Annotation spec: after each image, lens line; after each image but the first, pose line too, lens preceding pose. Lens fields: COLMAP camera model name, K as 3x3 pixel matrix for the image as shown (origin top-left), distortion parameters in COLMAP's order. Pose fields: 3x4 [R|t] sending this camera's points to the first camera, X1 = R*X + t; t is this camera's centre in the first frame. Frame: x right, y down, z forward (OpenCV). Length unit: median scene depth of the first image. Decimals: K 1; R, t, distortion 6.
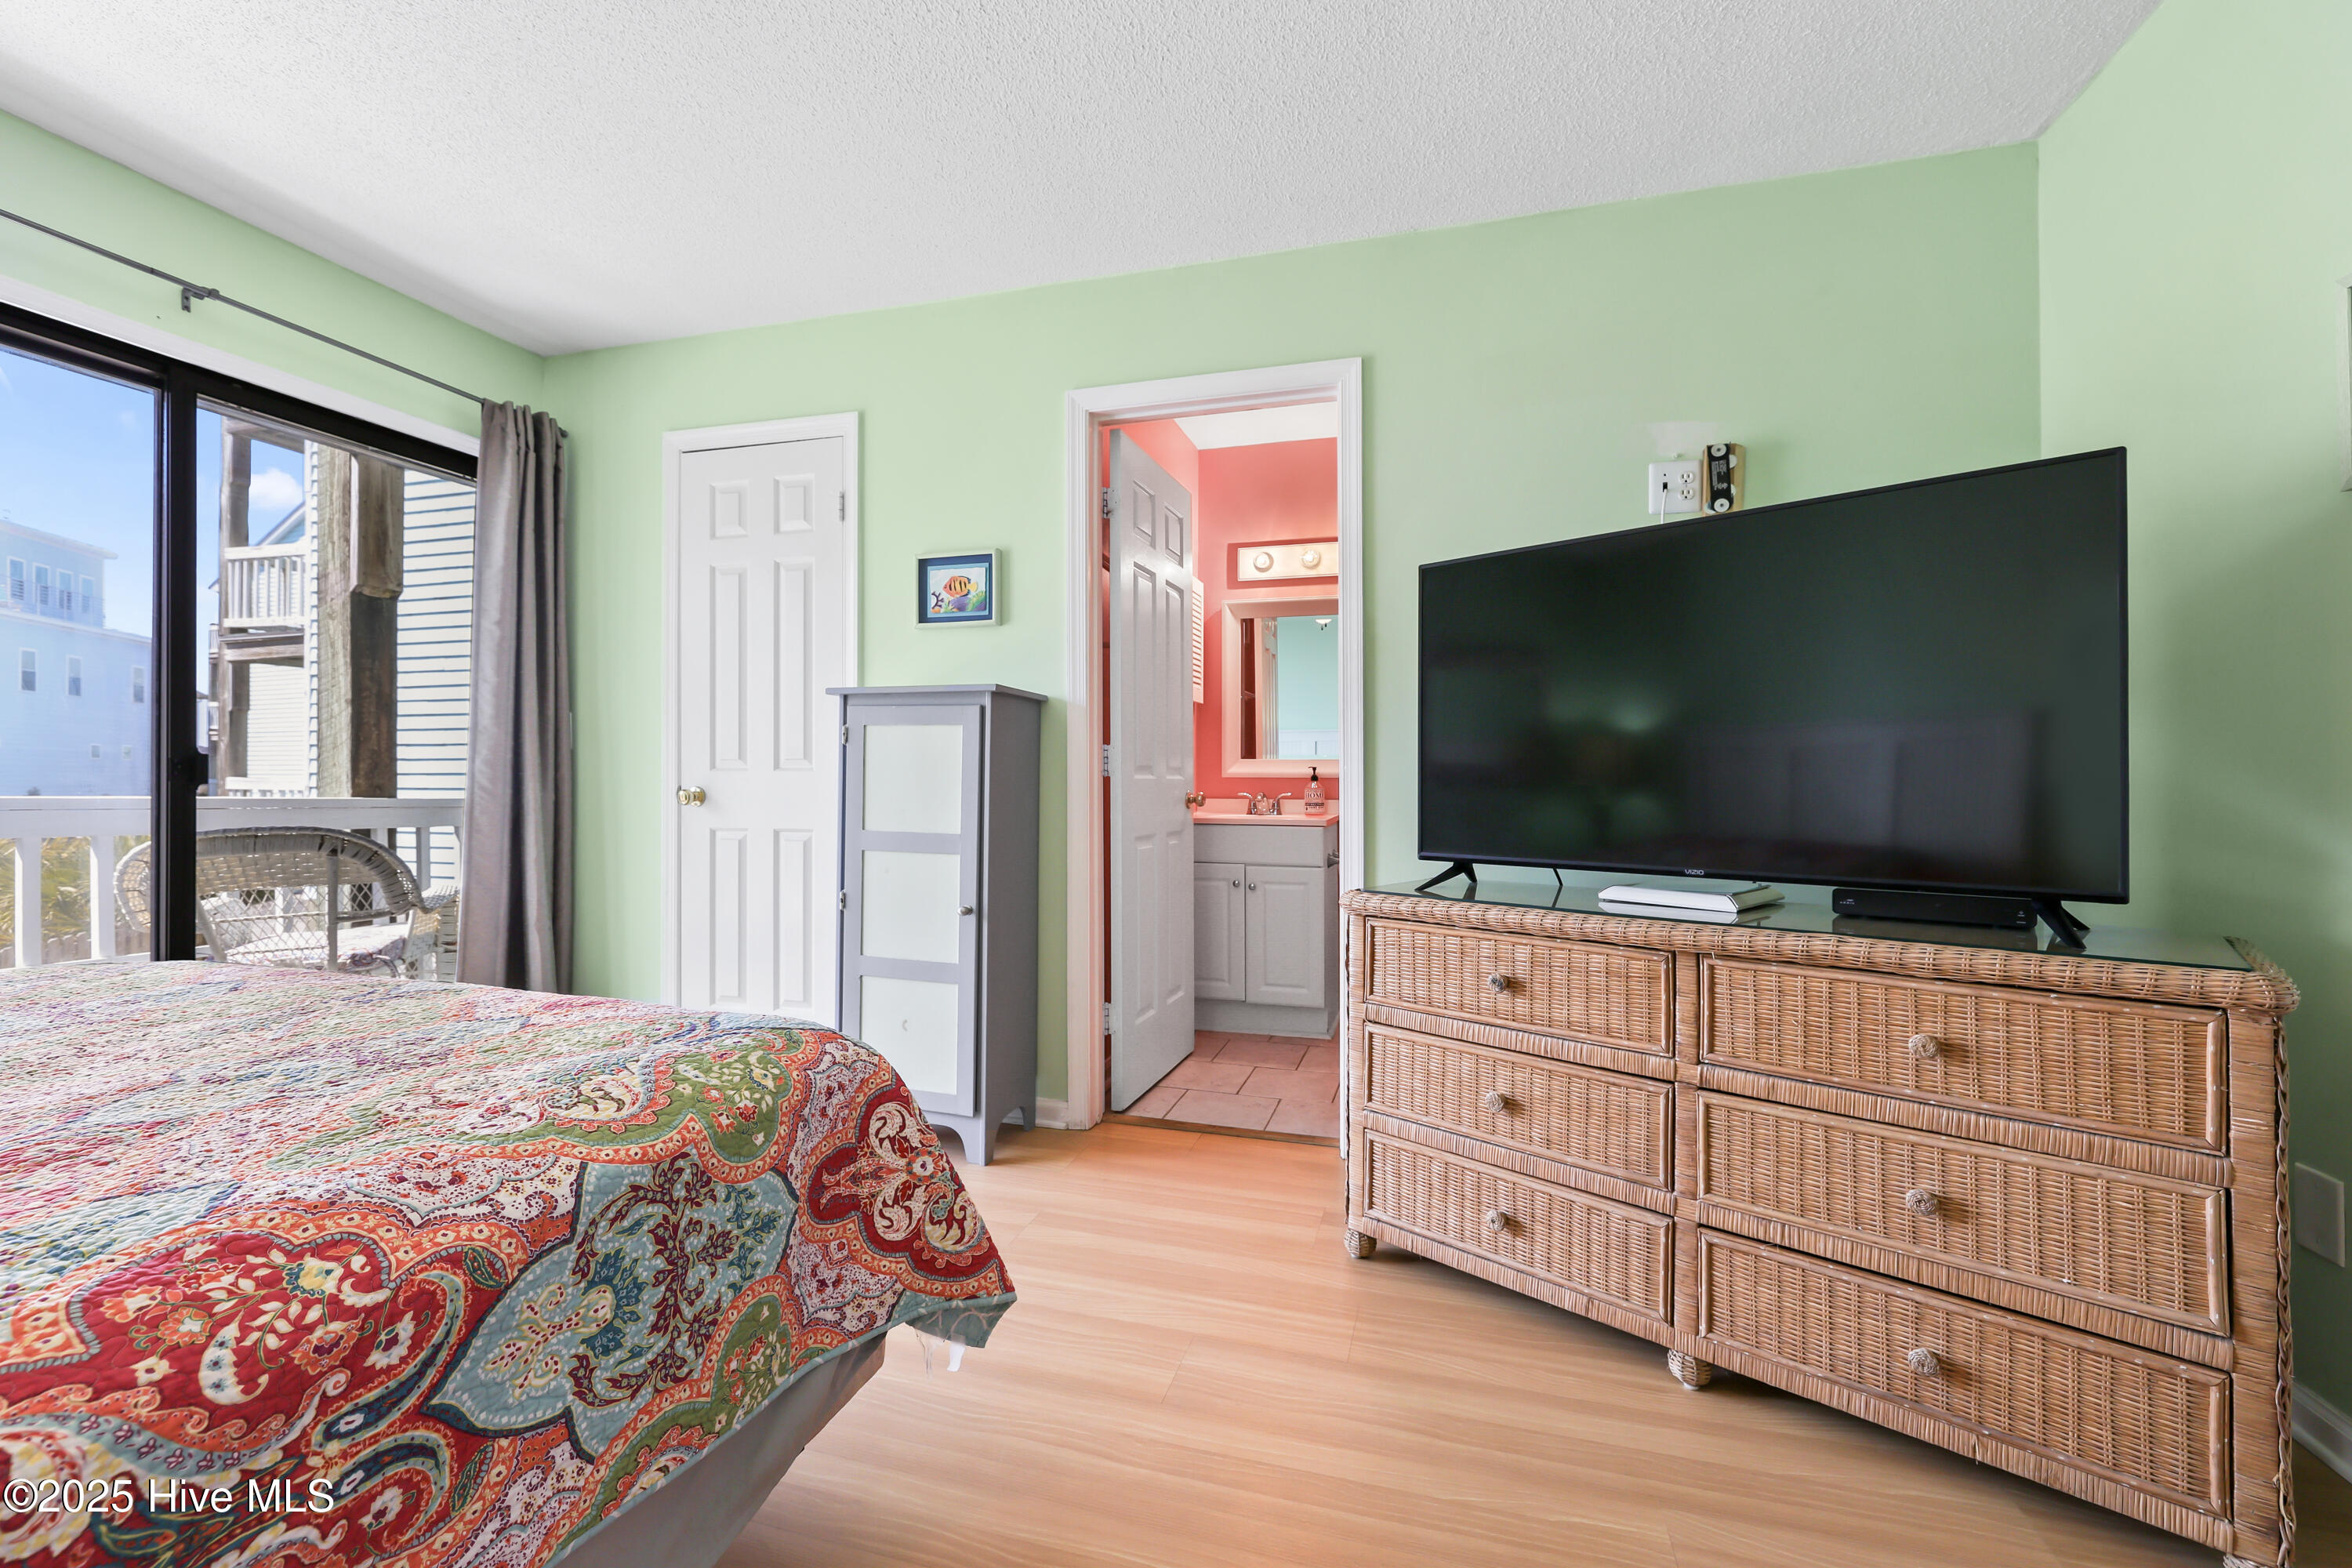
lens RADIAL K [[968.1, 0, 1175.2], [0, 968.1, 778.9], [0, 0, 1]] dist [-0.000663, -0.000032]
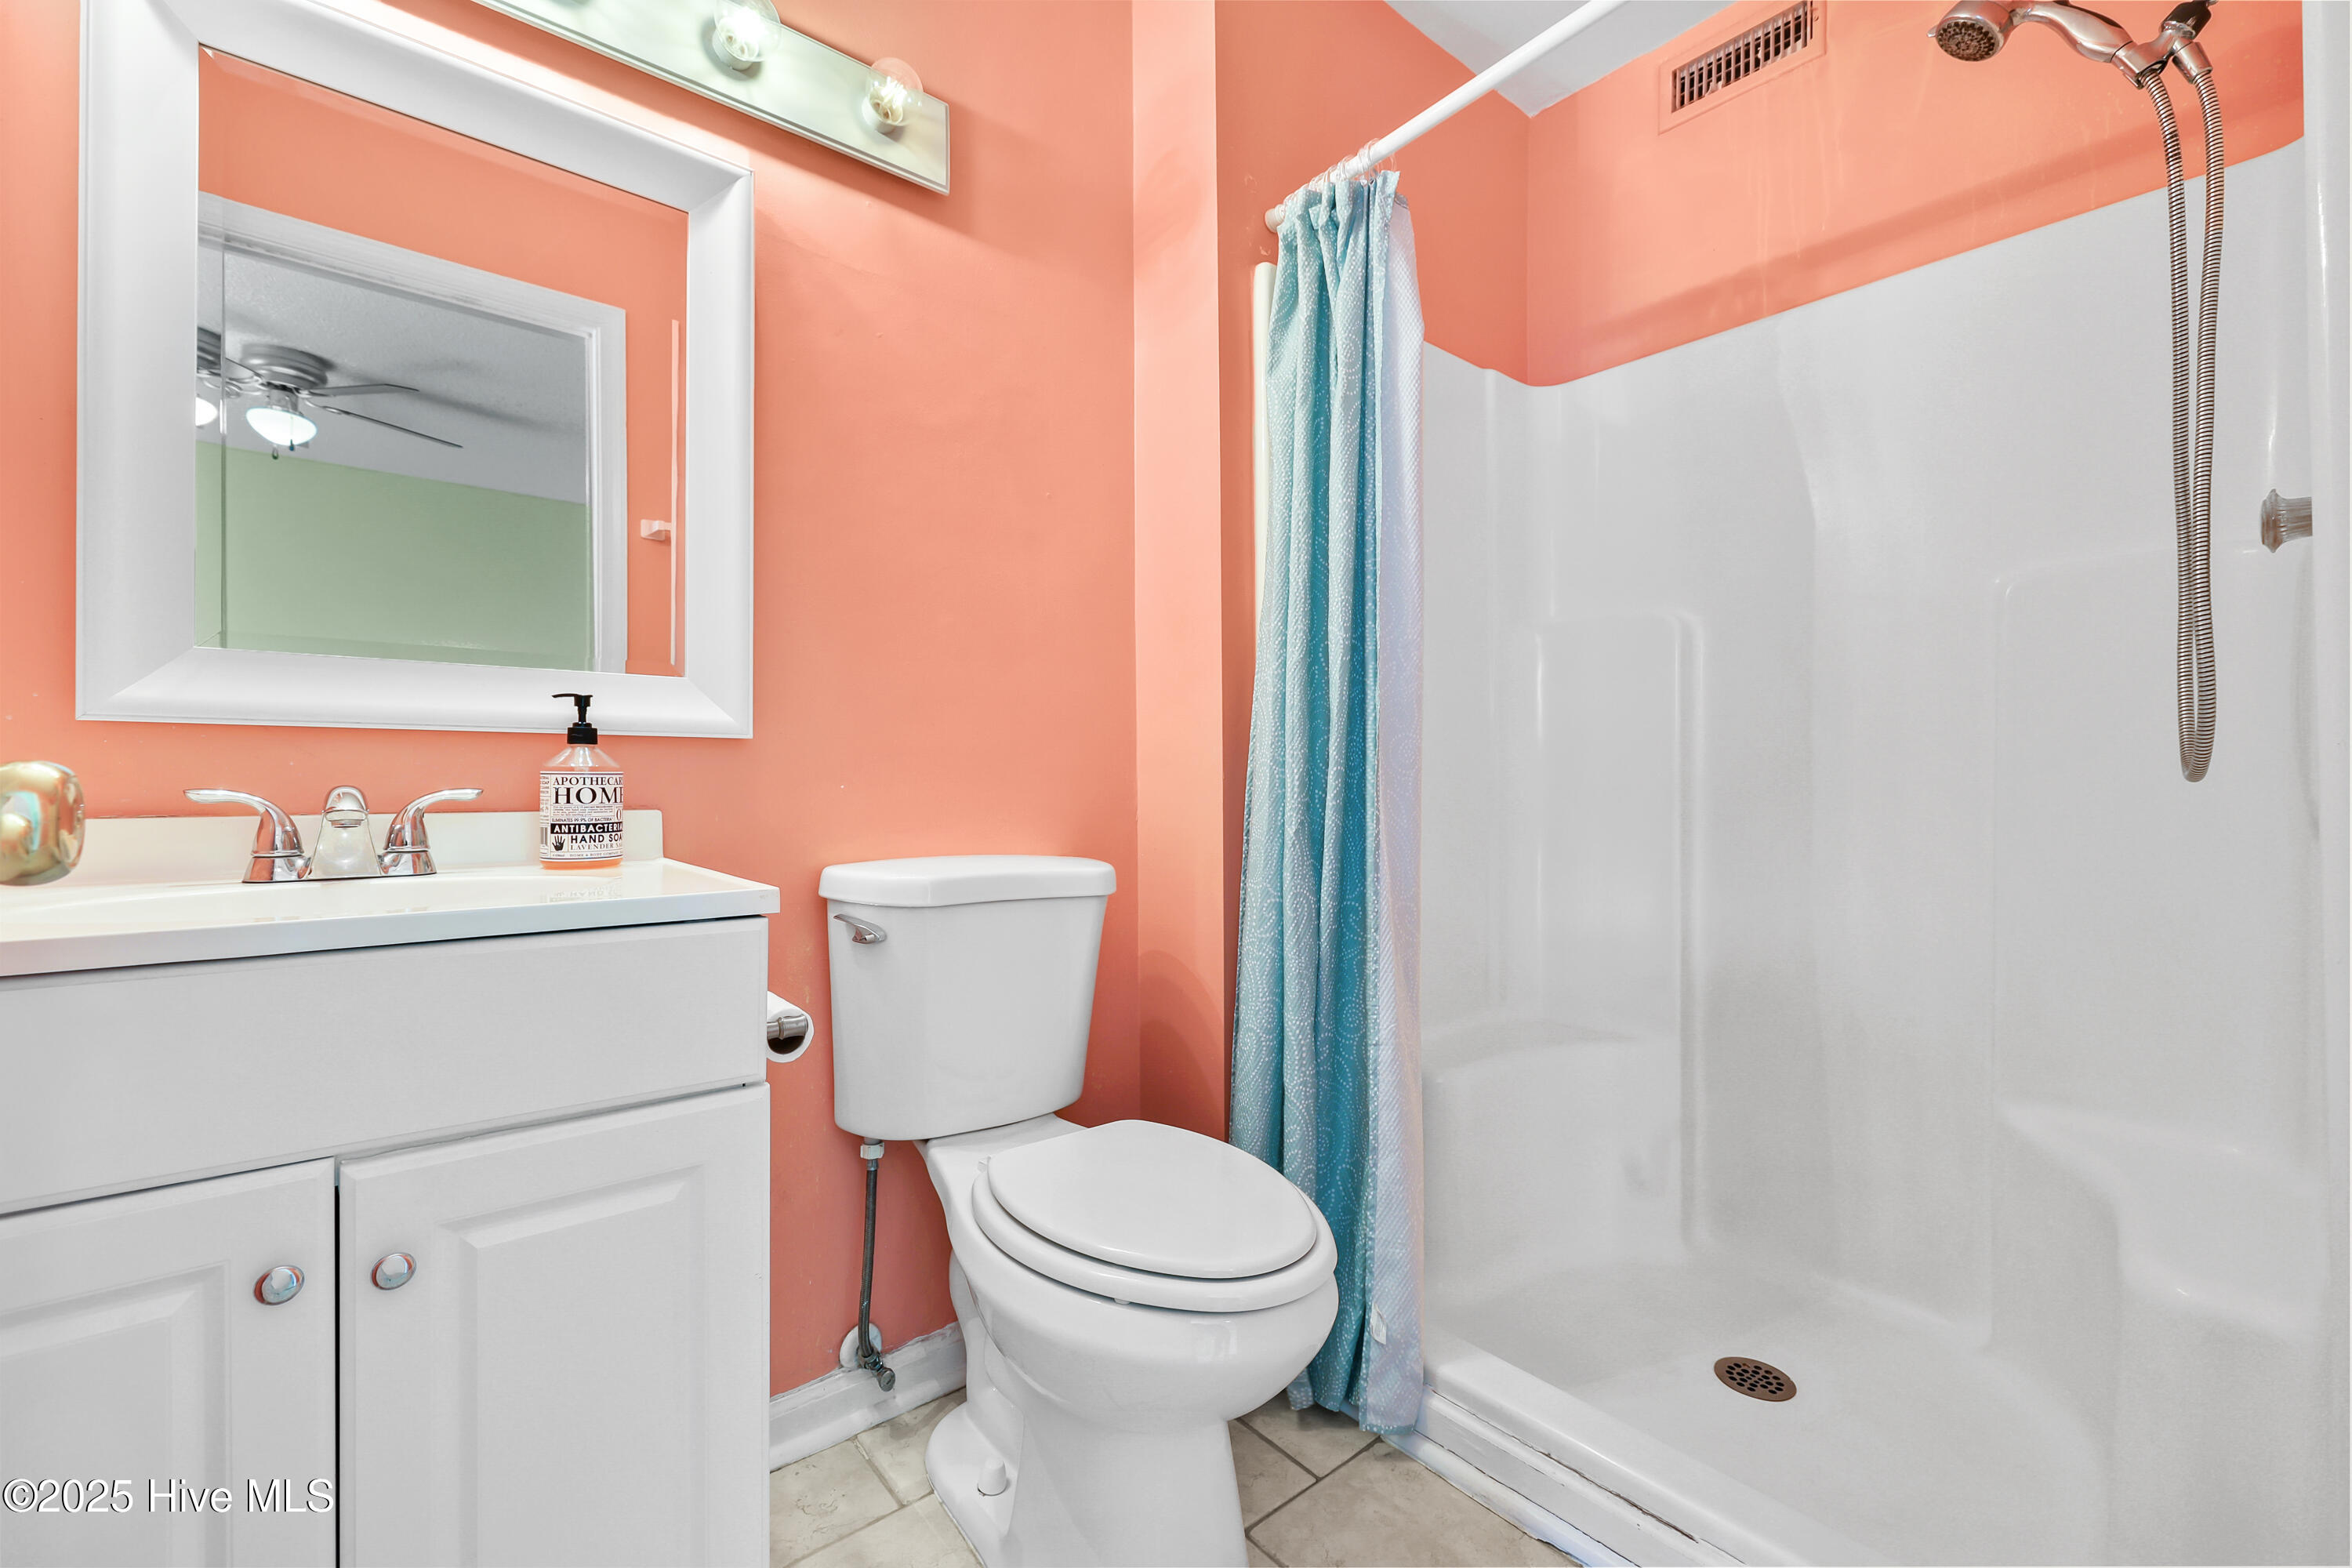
lens RADIAL K [[968.1, 0, 1179.8], [0, 968.1, 783.5], [0, 0, 1]] dist [-0.000663, -0.000032]
pose [[0.547759, -0.001799, 0.836634, 0.003972], [-0.001765, 0.999993, 0.003305, 0.012191], [-0.836634, -0.003287, 0.547752, 0.701141]]
